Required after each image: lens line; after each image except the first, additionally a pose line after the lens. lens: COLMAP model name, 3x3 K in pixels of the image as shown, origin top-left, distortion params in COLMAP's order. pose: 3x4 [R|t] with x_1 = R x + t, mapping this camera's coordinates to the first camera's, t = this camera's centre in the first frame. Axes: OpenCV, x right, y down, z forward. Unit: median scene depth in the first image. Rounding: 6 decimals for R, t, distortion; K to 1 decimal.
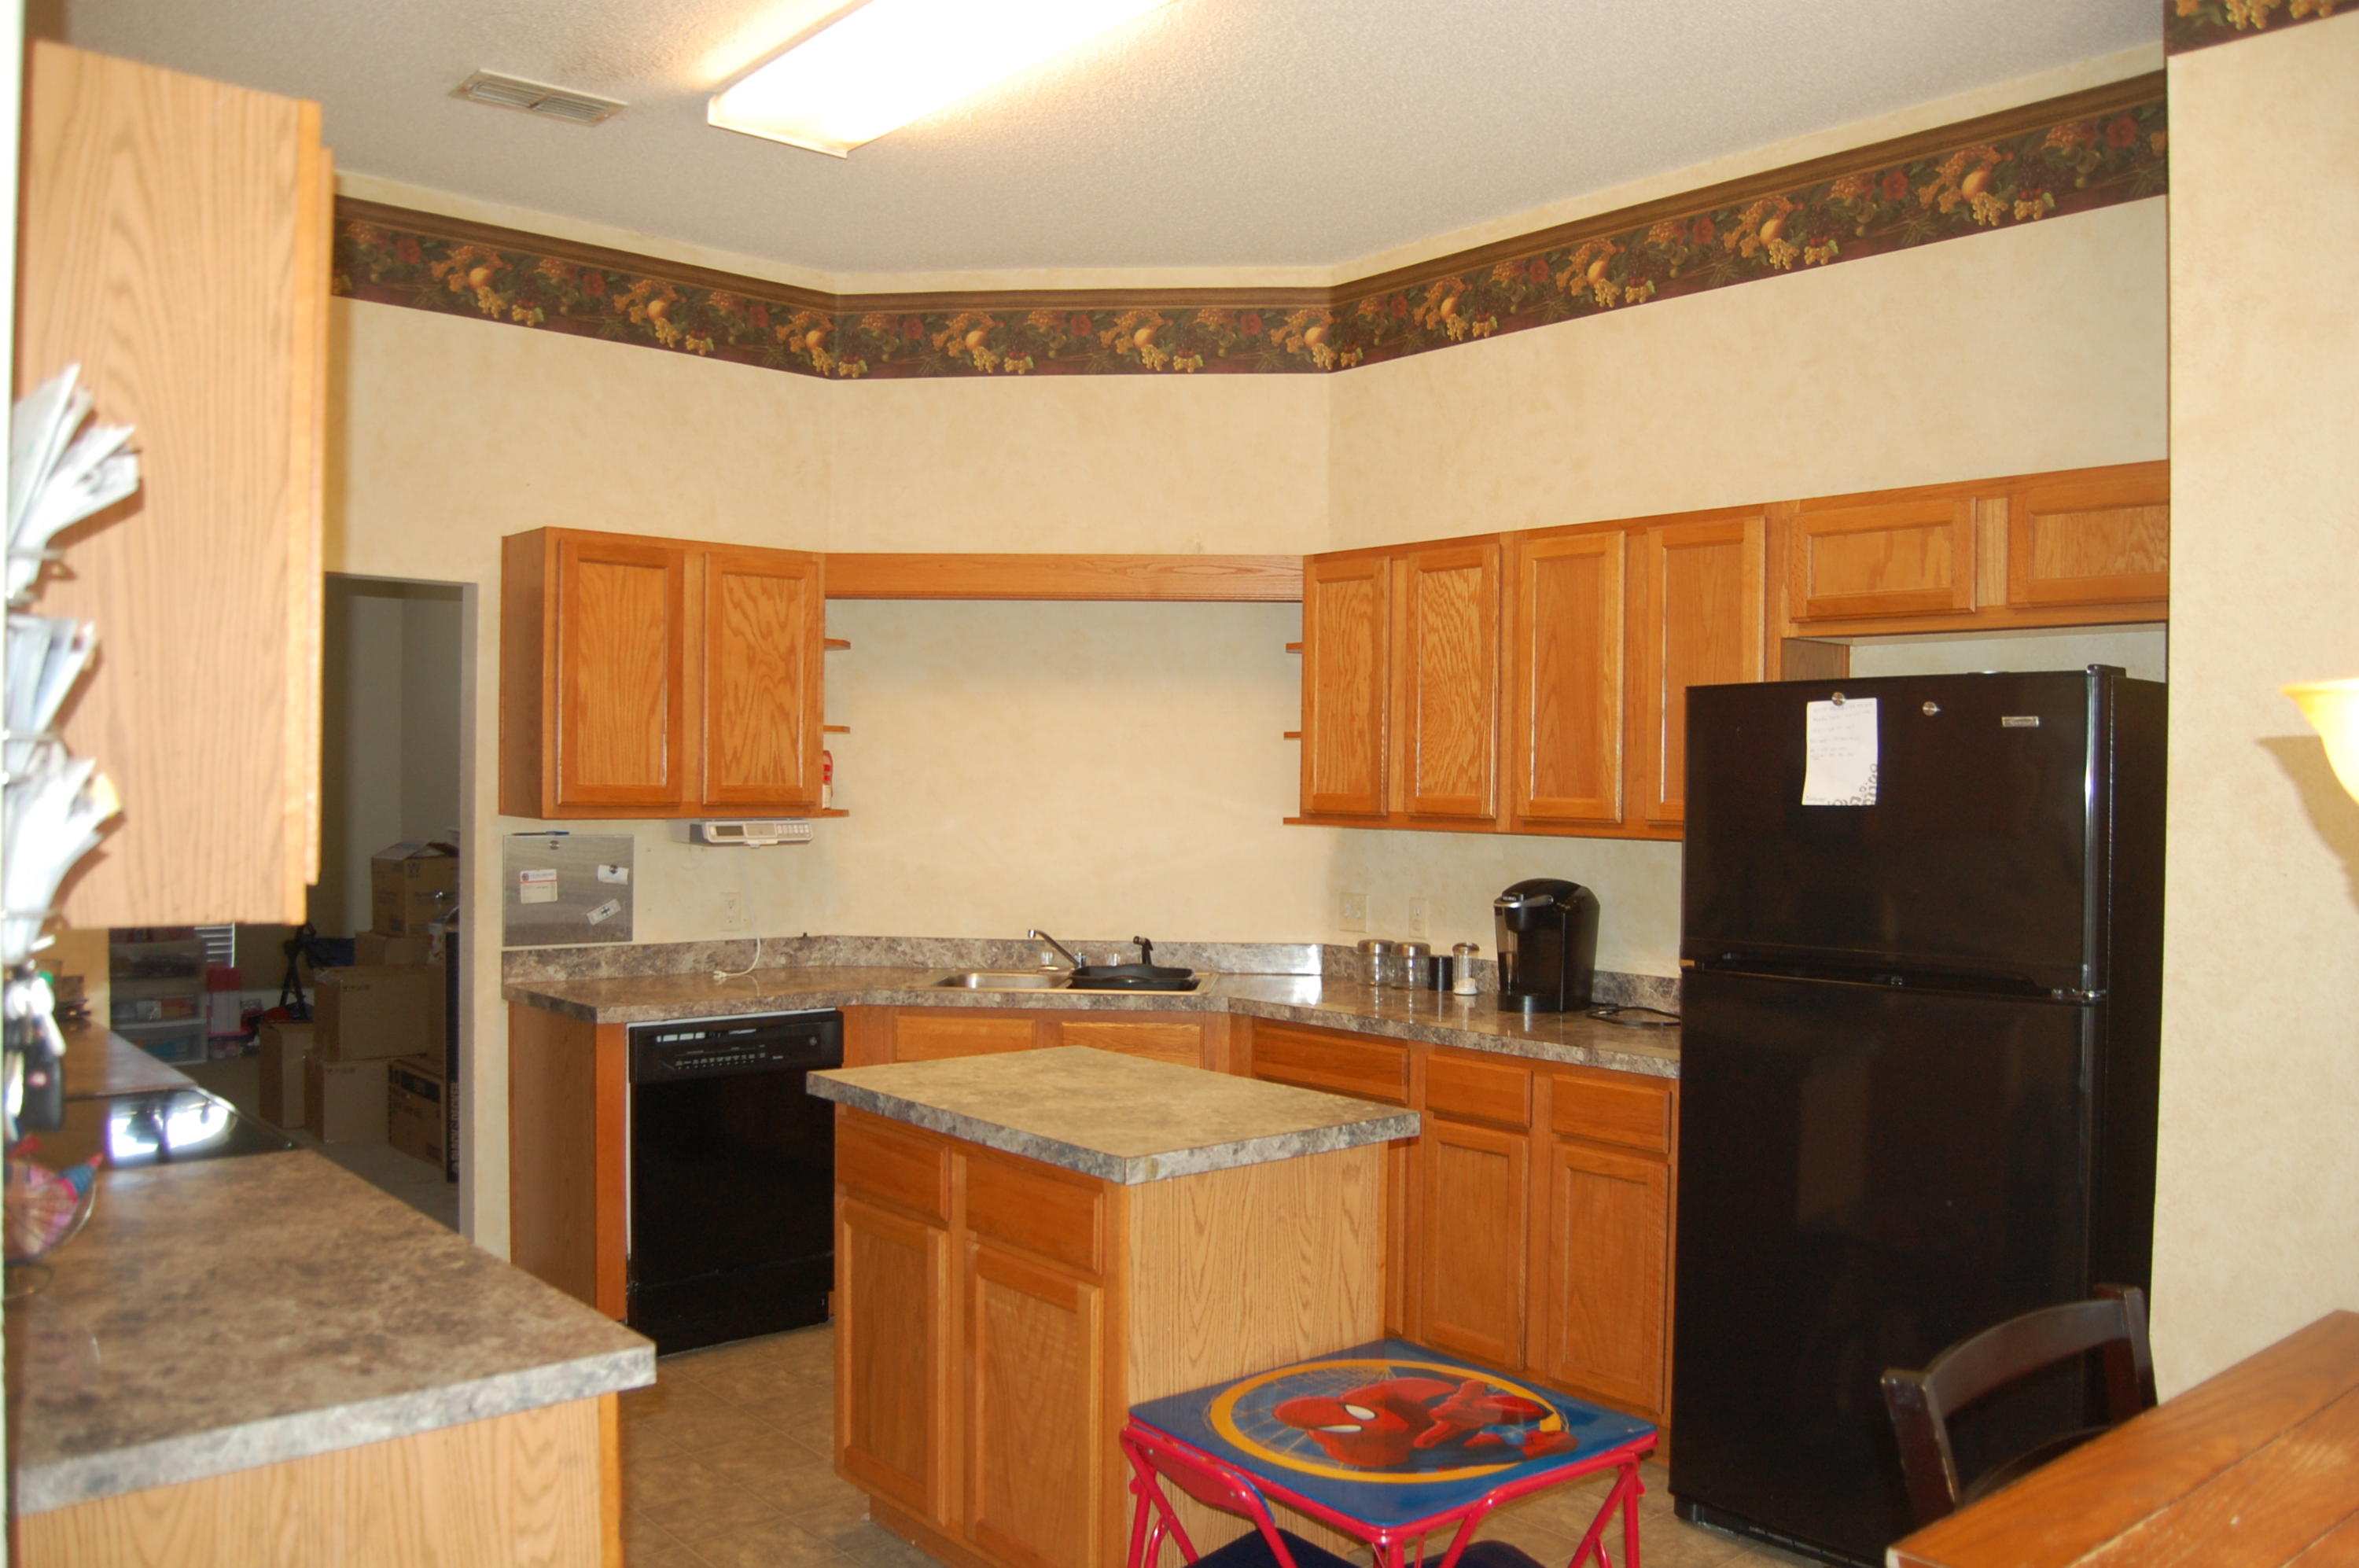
lens RADIAL K [[1870.4, 0, 1177.1], [0, 1870.4, 784.7], [0, 0, 1]] dist [-0.072652, 0.014067]
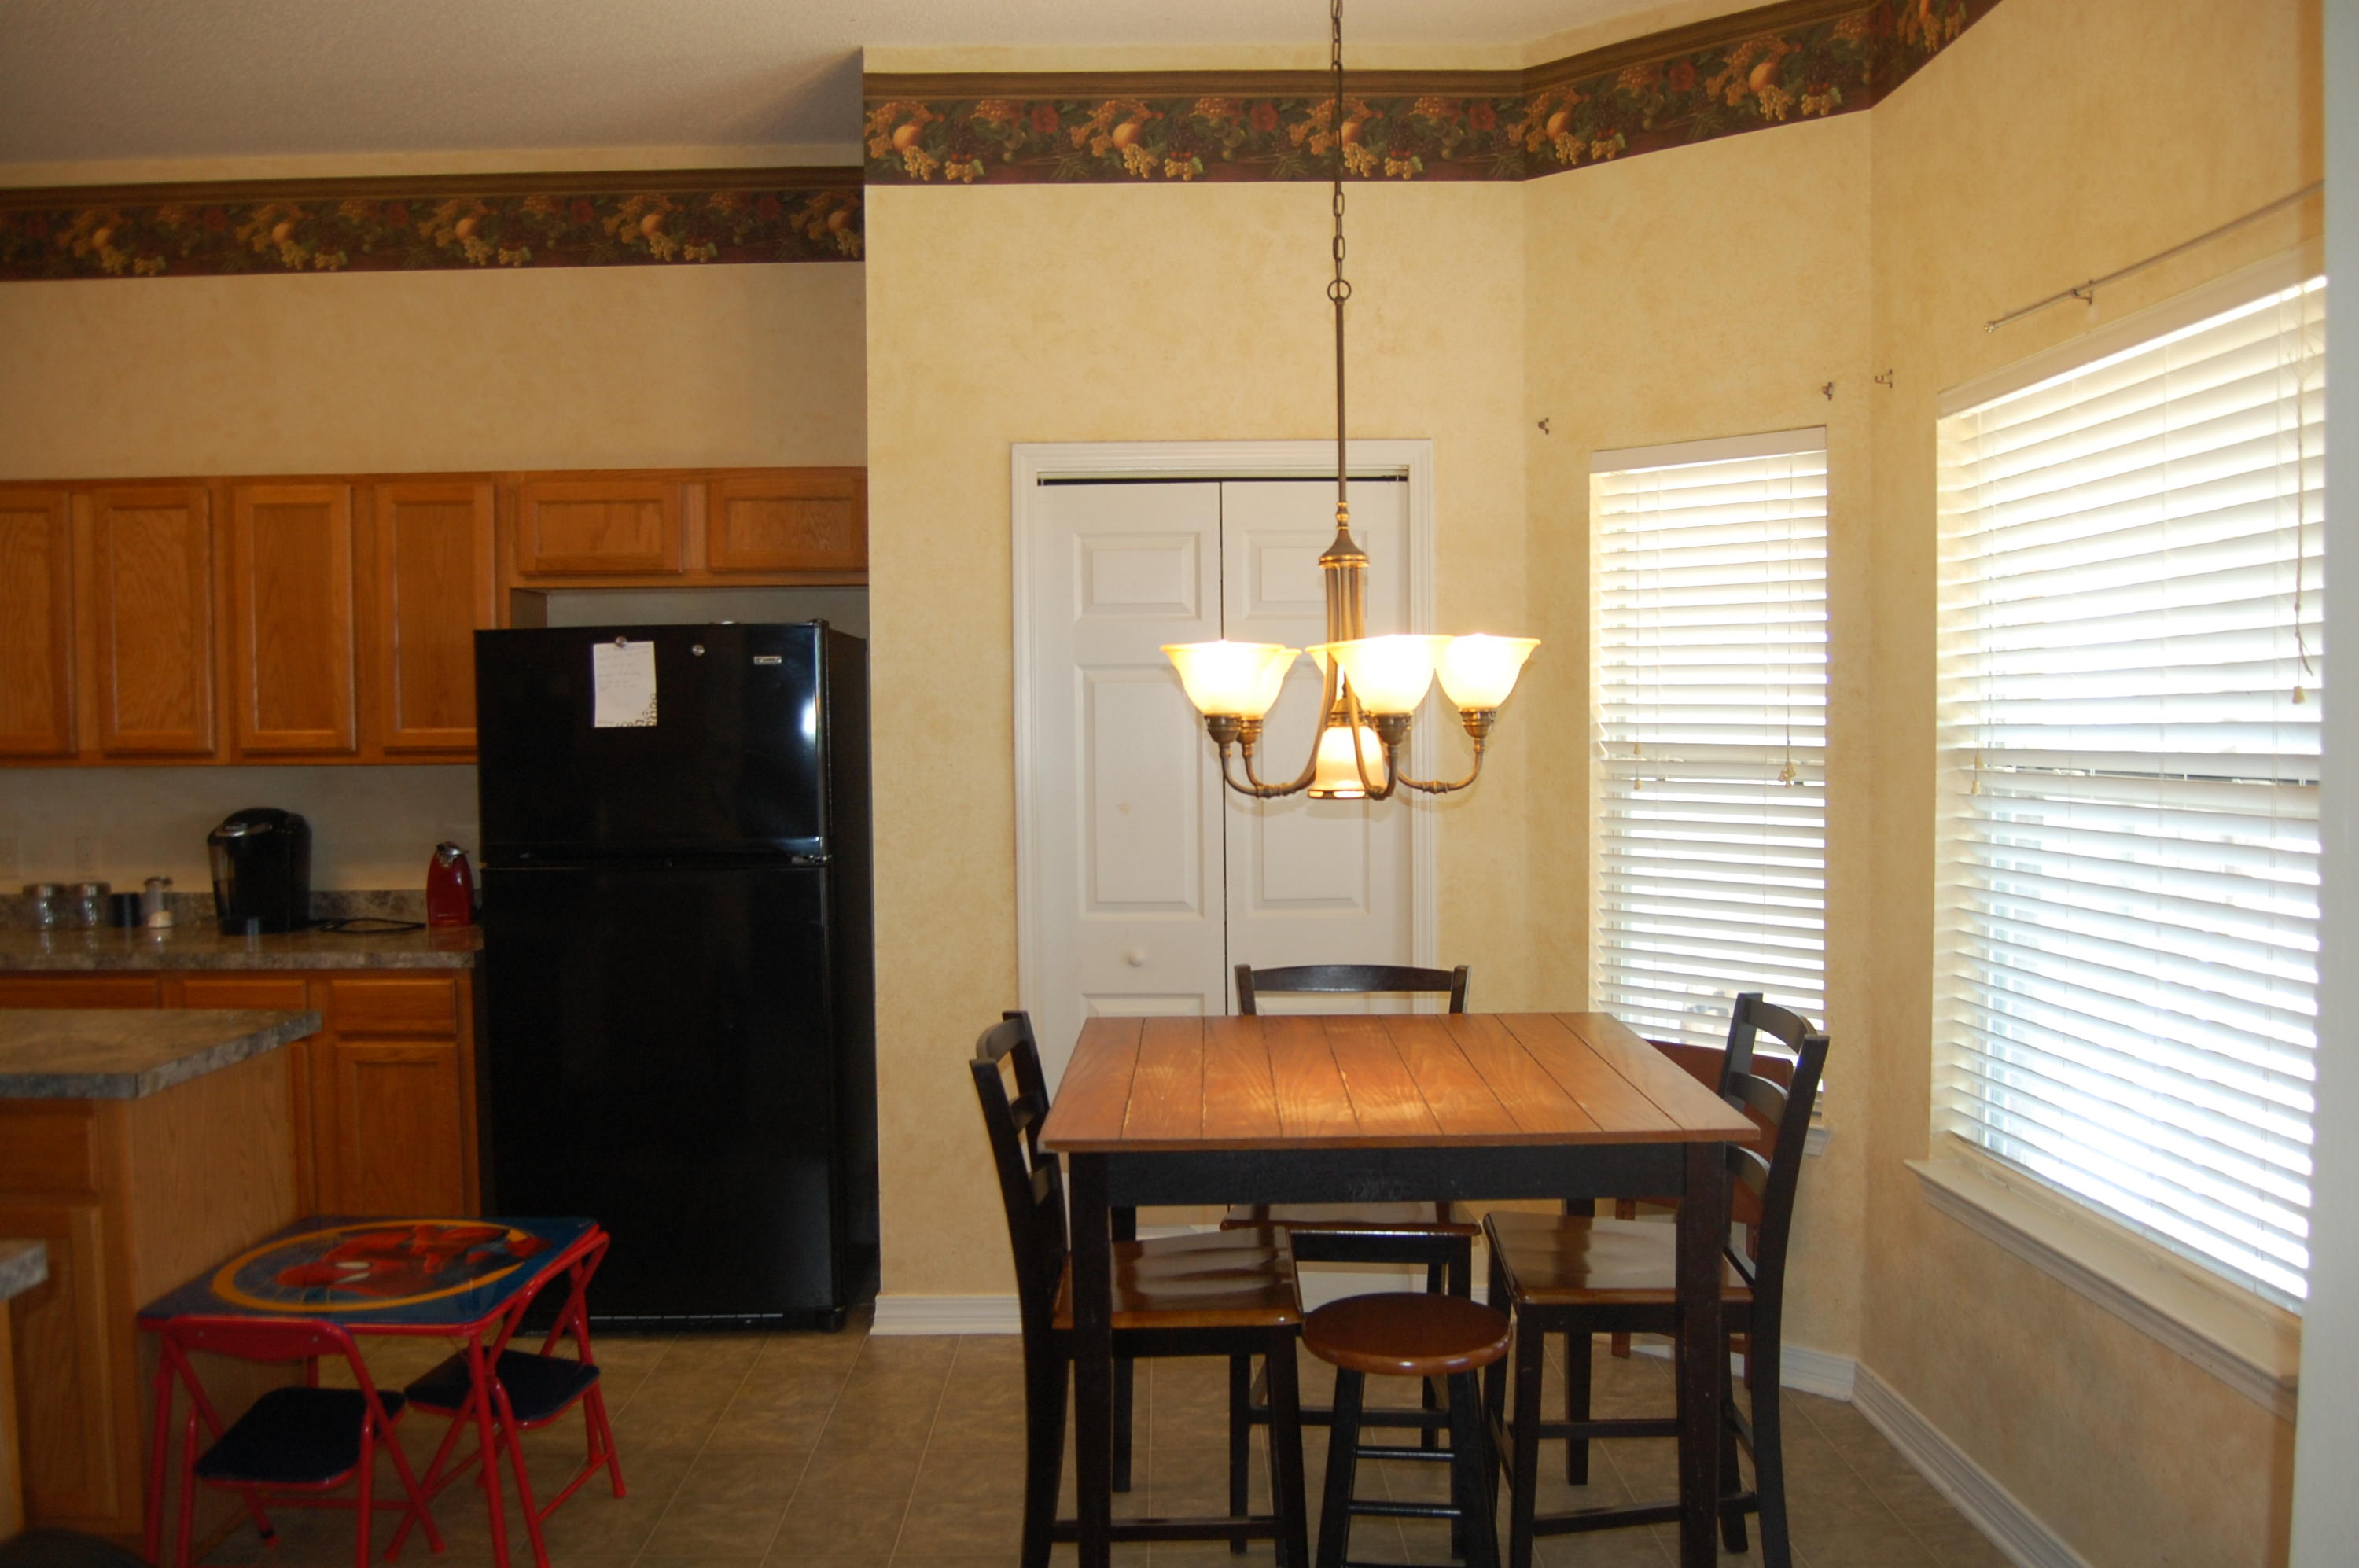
lens RADIAL K [[1870.4, 0, 1180.5], [0, 1870.4, 783.8], [0, 0, 1]] dist [-0.072652, 0.014067]
pose [[0.647368, -0.045554, 0.760815, -0.290674], [0.019069, 0.998868, 0.043582, 0.001601], [-0.761939, -0.013706, 0.647503, -0.081856]]
